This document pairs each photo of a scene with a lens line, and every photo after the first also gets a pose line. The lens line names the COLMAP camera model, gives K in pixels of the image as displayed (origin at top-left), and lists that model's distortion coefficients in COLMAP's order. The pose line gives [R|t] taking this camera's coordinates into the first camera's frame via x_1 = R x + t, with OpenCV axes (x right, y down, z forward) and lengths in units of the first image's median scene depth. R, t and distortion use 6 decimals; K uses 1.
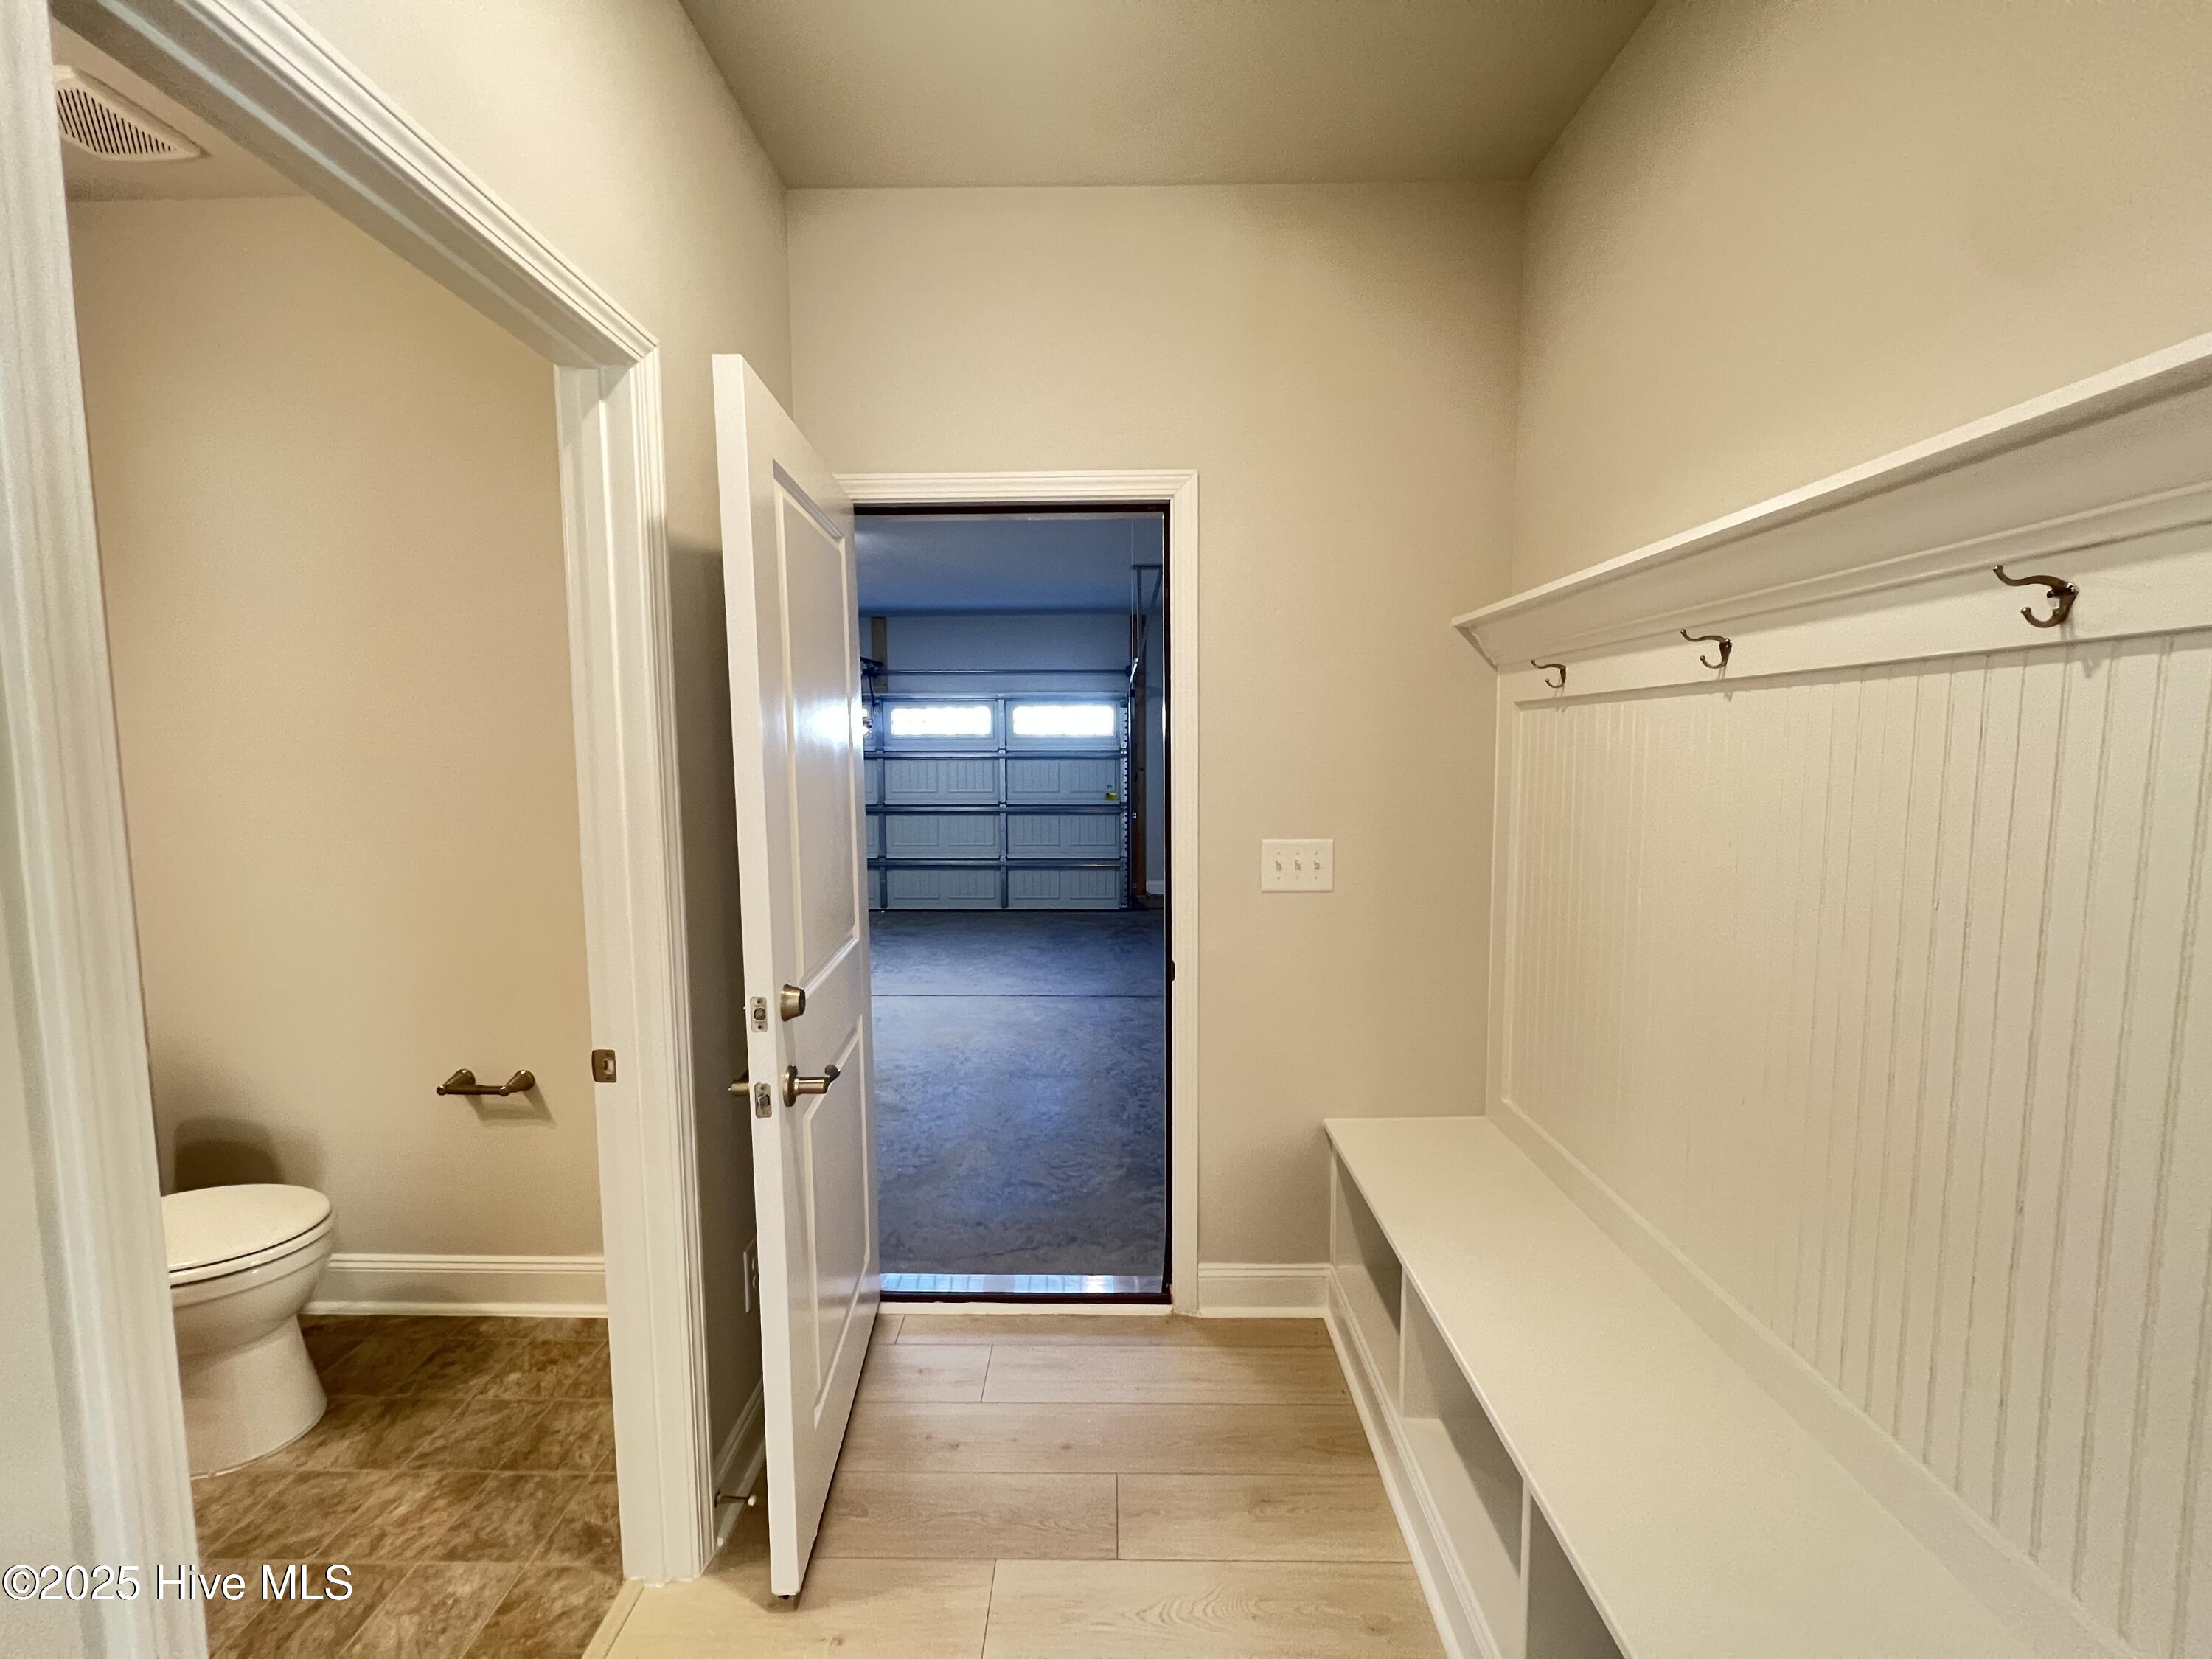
lens RADIAL K [[883.7, 0, 1100.5], [0, 883.7, 824.9], [0, 0, 1]] dist [-0.002116, 0.000449]
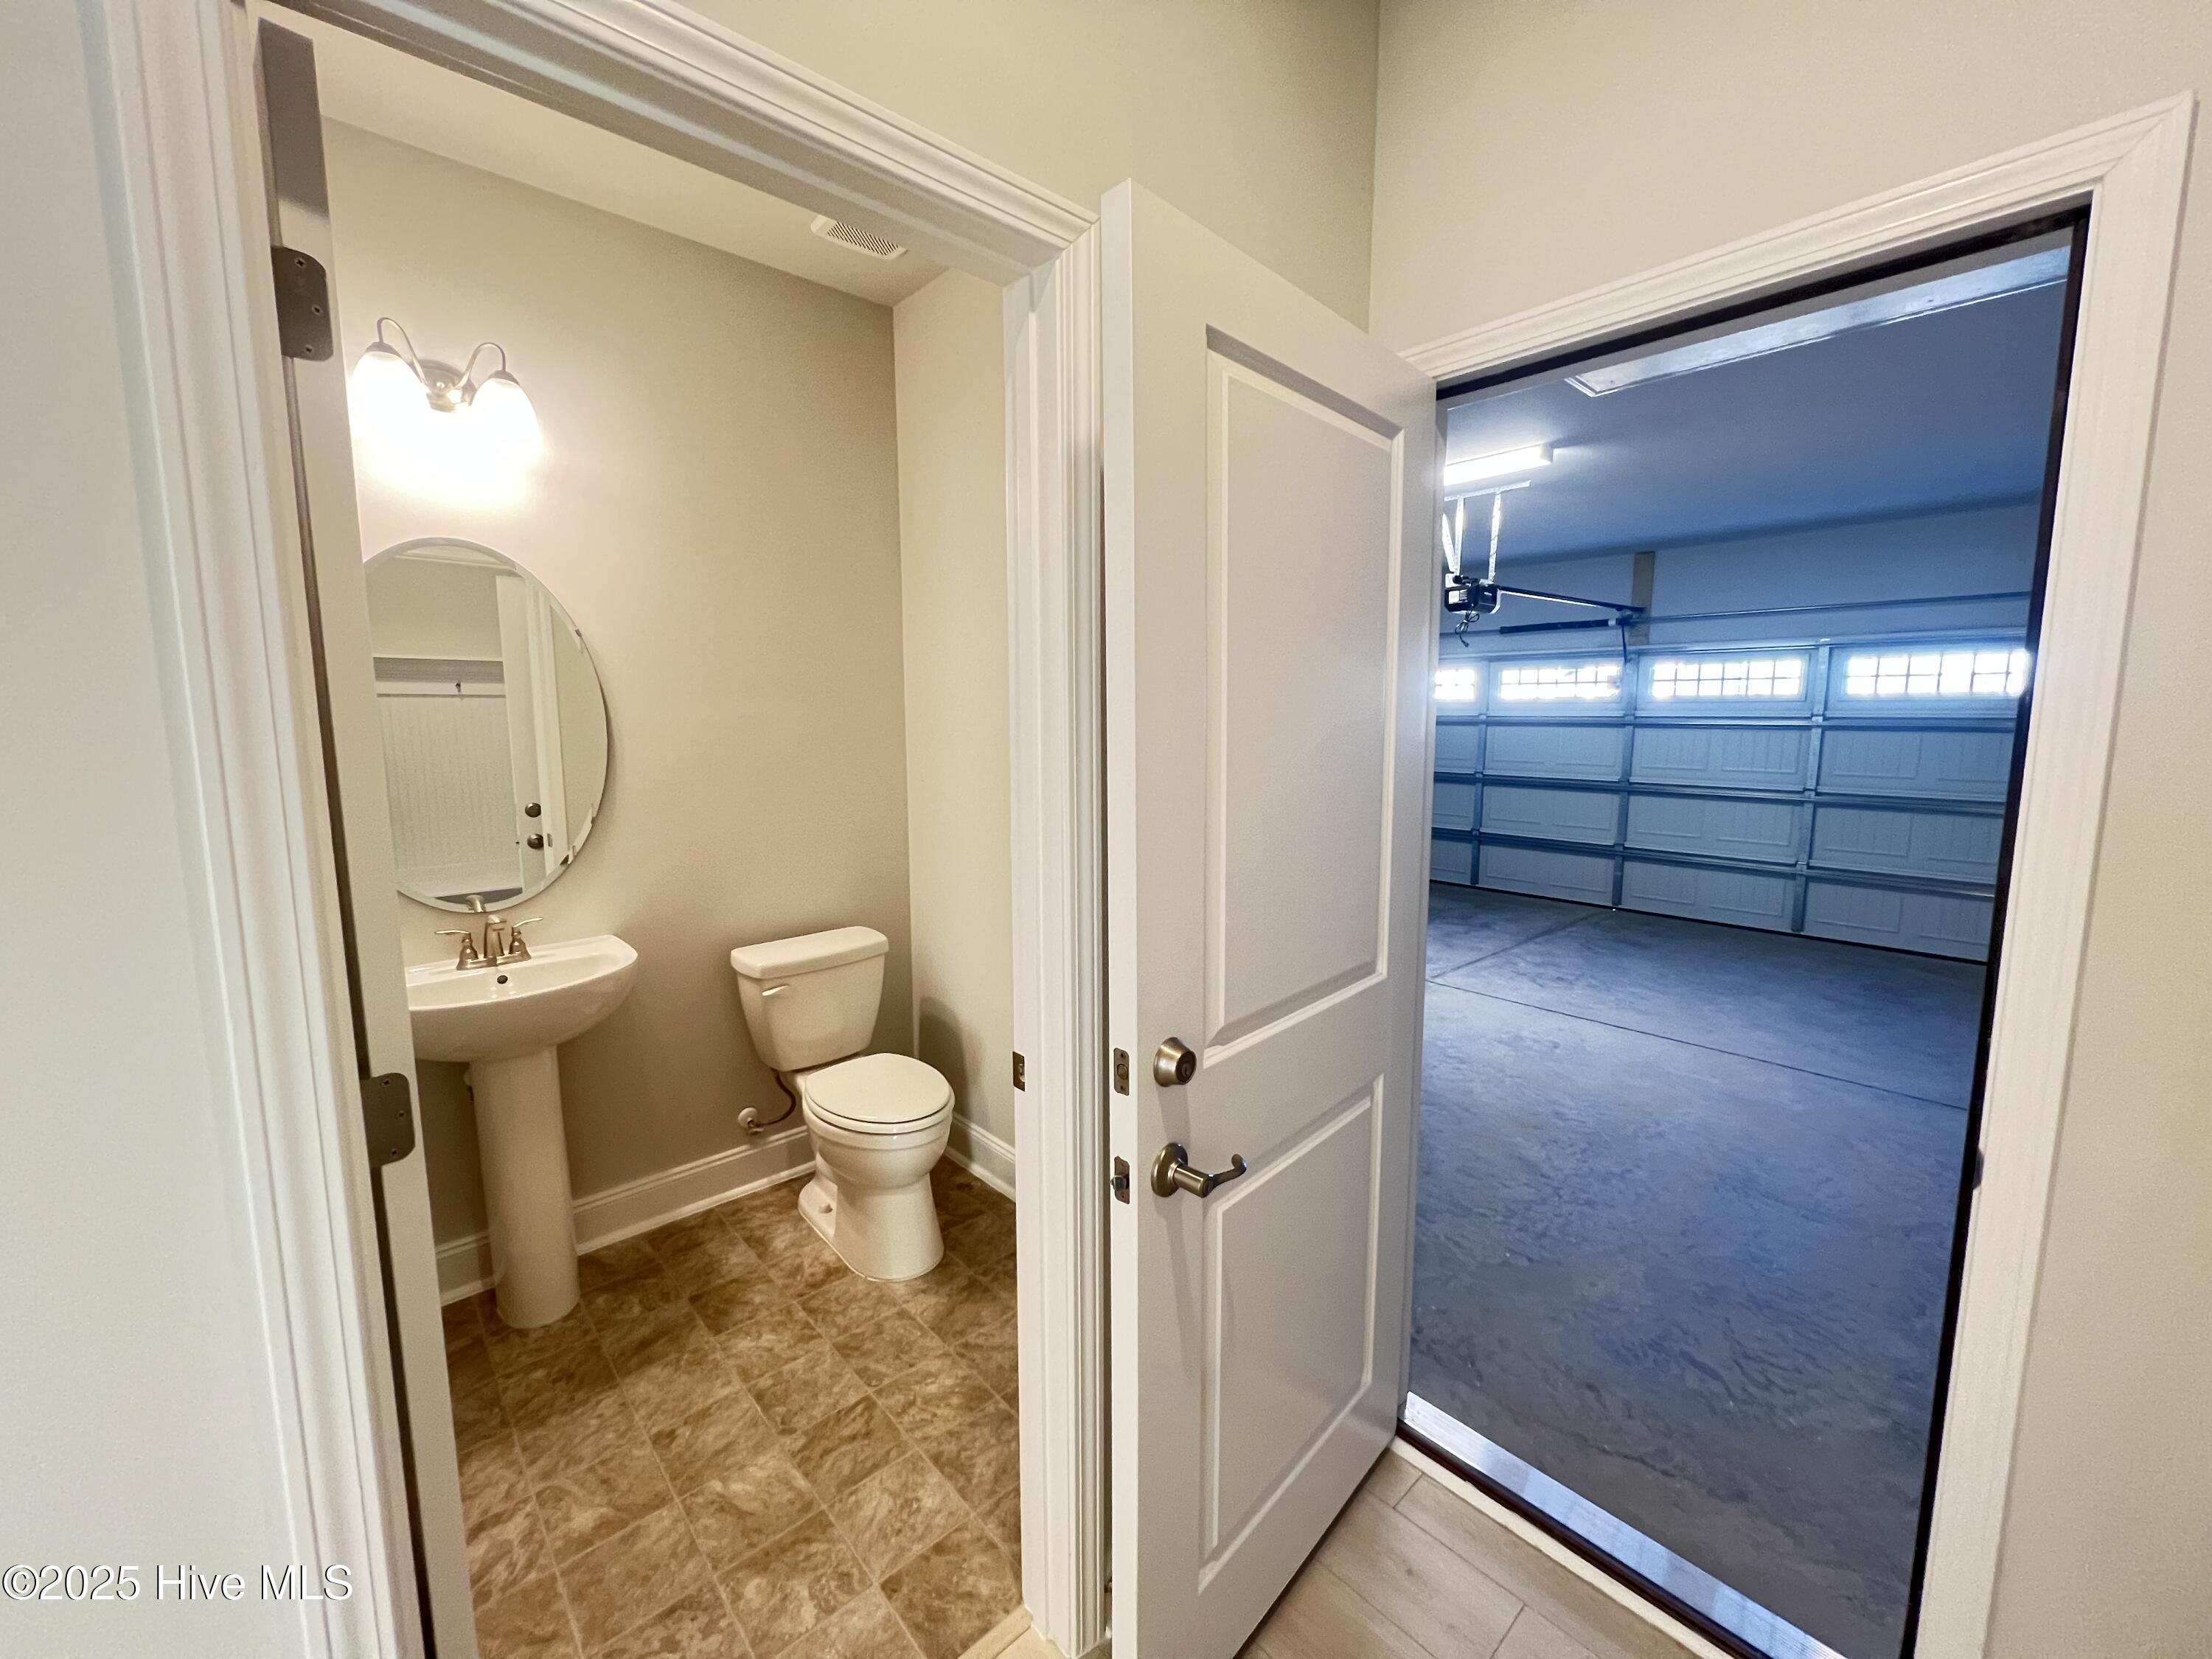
lens RADIAL K [[883.7, 0, 1100.5], [0, 883.7, 824.9], [0, 0, 1]] dist [-0.002116, 0.000449]
pose [[0.680302, 0.096314, -0.726576, 0.087647], [-0.065824, 0.995351, 0.070311, -0.033053], [0.729970, -0.000007, 0.683479, 0.284937]]
